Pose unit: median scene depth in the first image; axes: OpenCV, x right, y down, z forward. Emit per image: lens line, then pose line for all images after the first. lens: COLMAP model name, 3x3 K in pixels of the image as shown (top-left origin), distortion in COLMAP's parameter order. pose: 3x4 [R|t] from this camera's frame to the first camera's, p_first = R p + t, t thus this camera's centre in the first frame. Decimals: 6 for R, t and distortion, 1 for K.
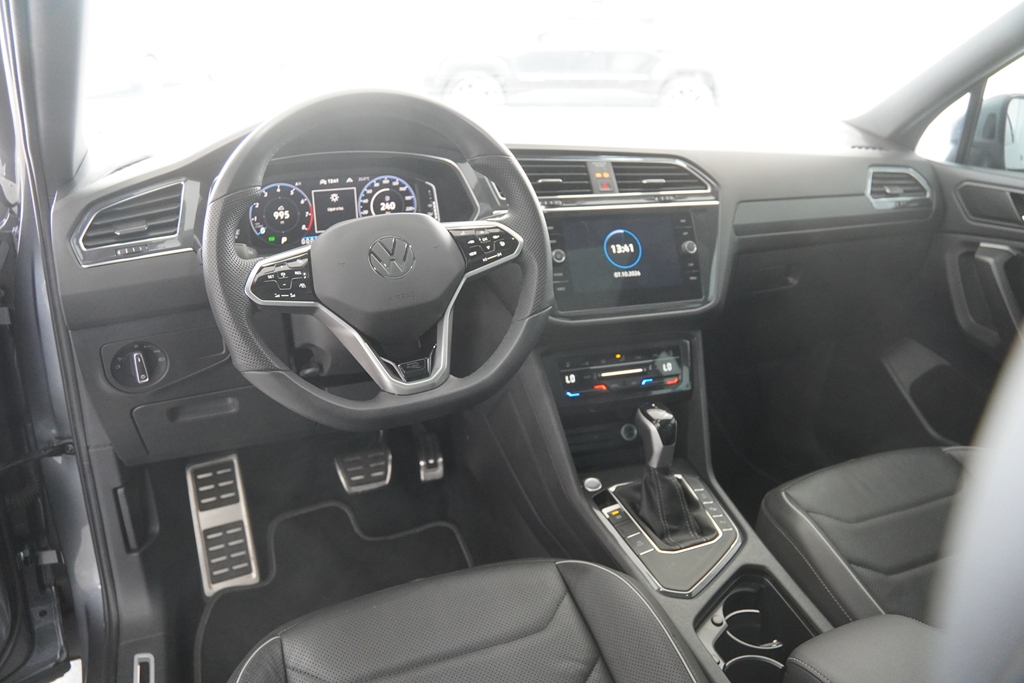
lens RADIAL K [[779.1, 0, 502.8], [0, 779.1, 334.5], [0, 0, 1]] dist [-0.127309, 0.095456]
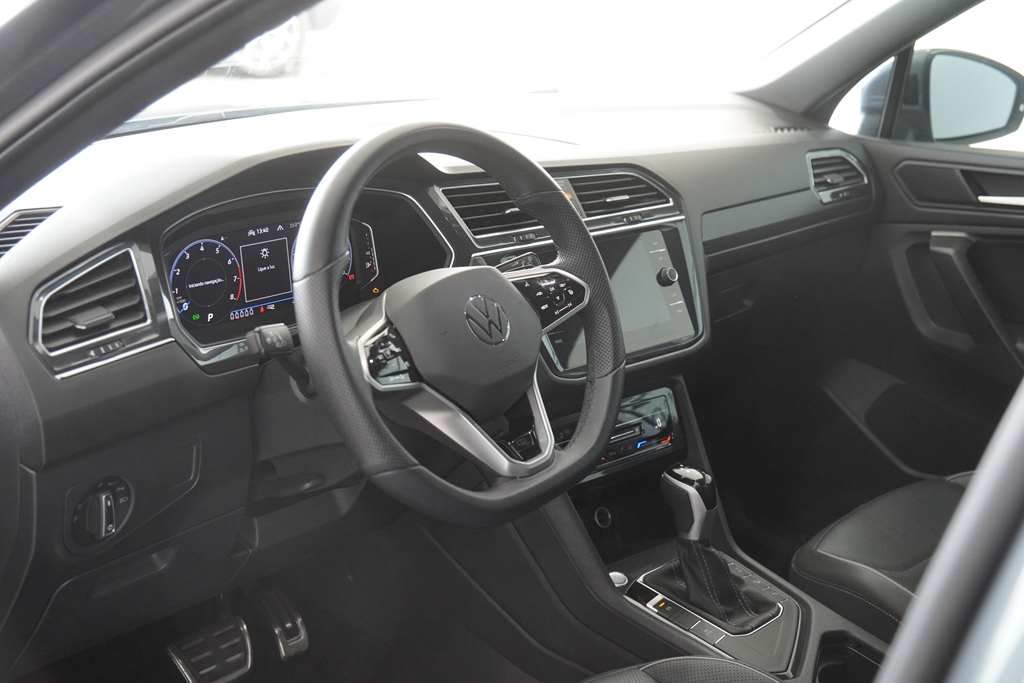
lens RADIAL K [[1396.8, 0, 518.3], [0, 1396.8, 348.7], [0, 0, 1]] dist [0.219762, 0.000000]
pose [[0.903263, -0.116515, 0.412965, -0.556574], [0.141354, 0.989505, -0.029996, -0.012402], [-0.405136, 0.085469, 0.910253, -0.307844]]
